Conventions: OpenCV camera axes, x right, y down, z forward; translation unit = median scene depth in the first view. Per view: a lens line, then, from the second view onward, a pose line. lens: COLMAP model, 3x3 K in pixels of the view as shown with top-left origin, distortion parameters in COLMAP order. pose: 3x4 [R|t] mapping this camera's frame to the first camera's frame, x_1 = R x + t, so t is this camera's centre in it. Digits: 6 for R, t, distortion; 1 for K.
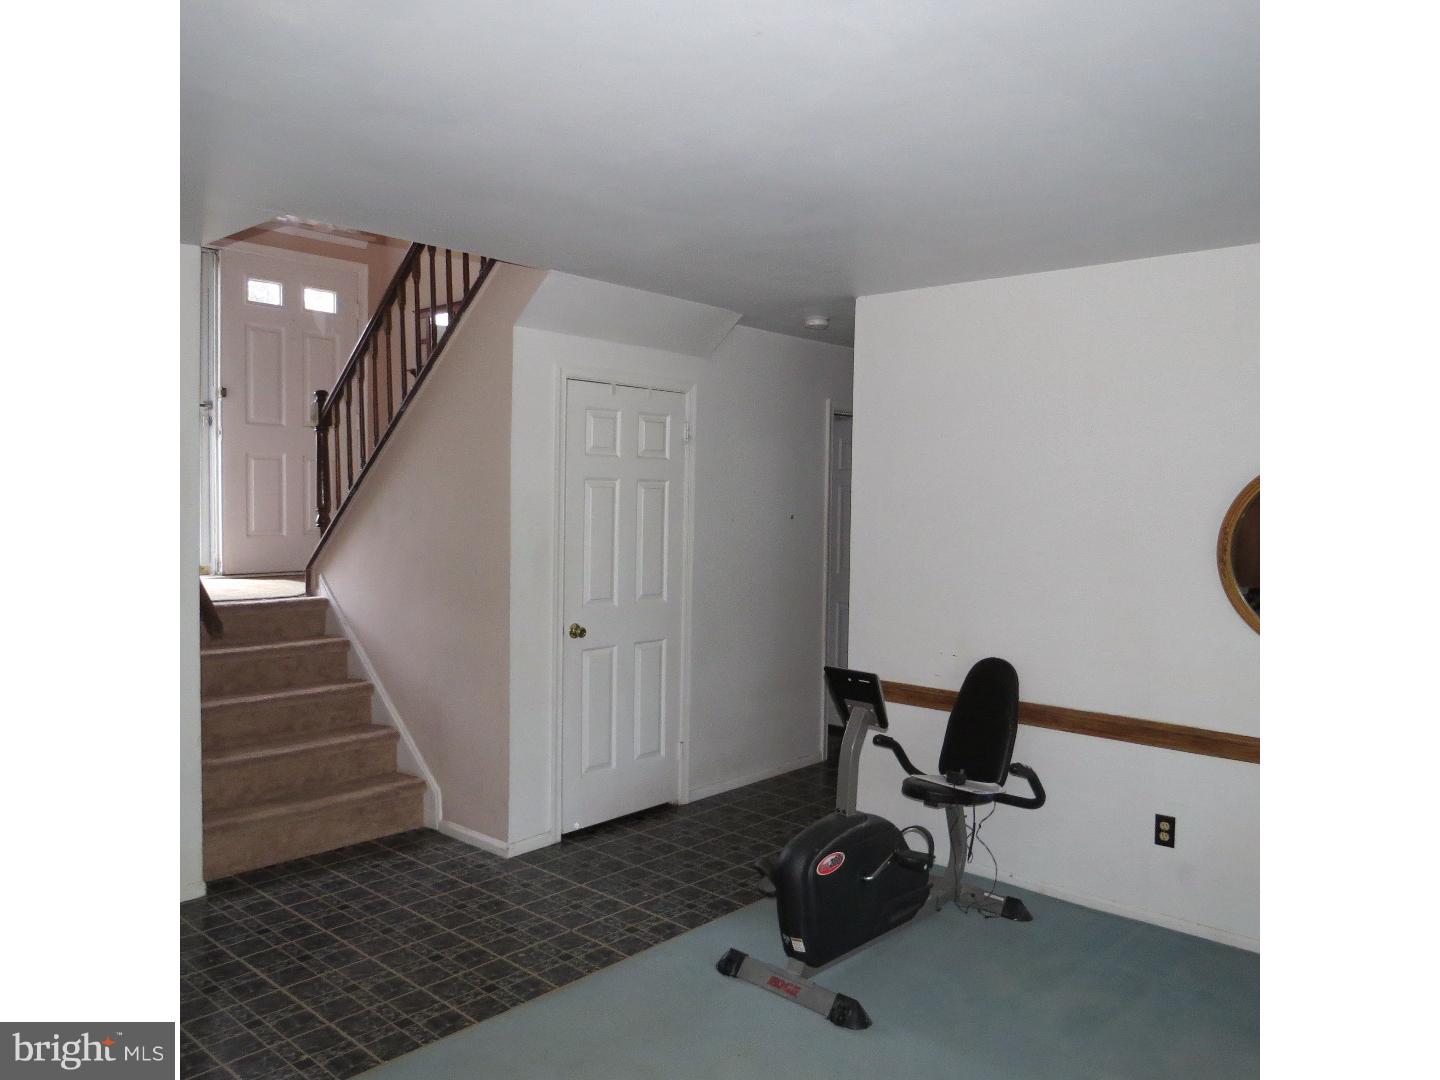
lens RADIAL K [[1040.5, 0, 720.0], [0, 1040.5, 540.0], [0, 0, 1]] dist [-0.011927, -0.005265]
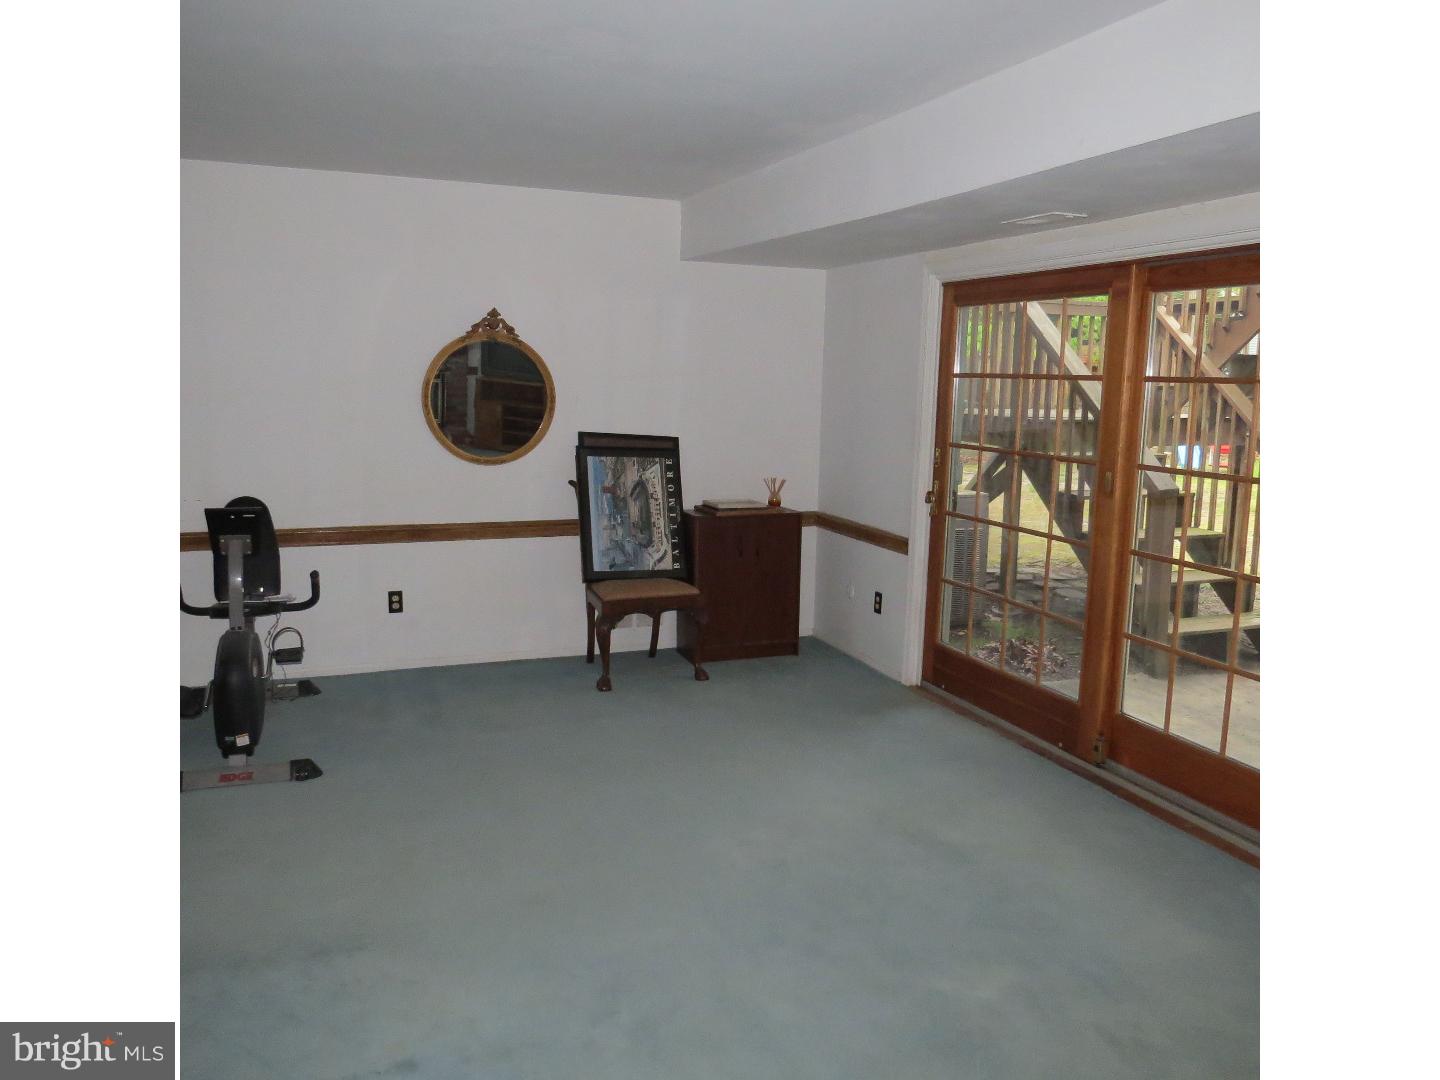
lens RADIAL K [[1040.5, 0, 720.0], [0, 1040.5, 540.0], [0, 0, 1]] dist [-0.011927, -0.005265]
pose [[0.438930, -0.148749, 0.886123, -0.696808], [0.035423, 0.988300, 0.148355, 0.007097], [-0.897823, -0.033729, 0.439063, -0.003850]]
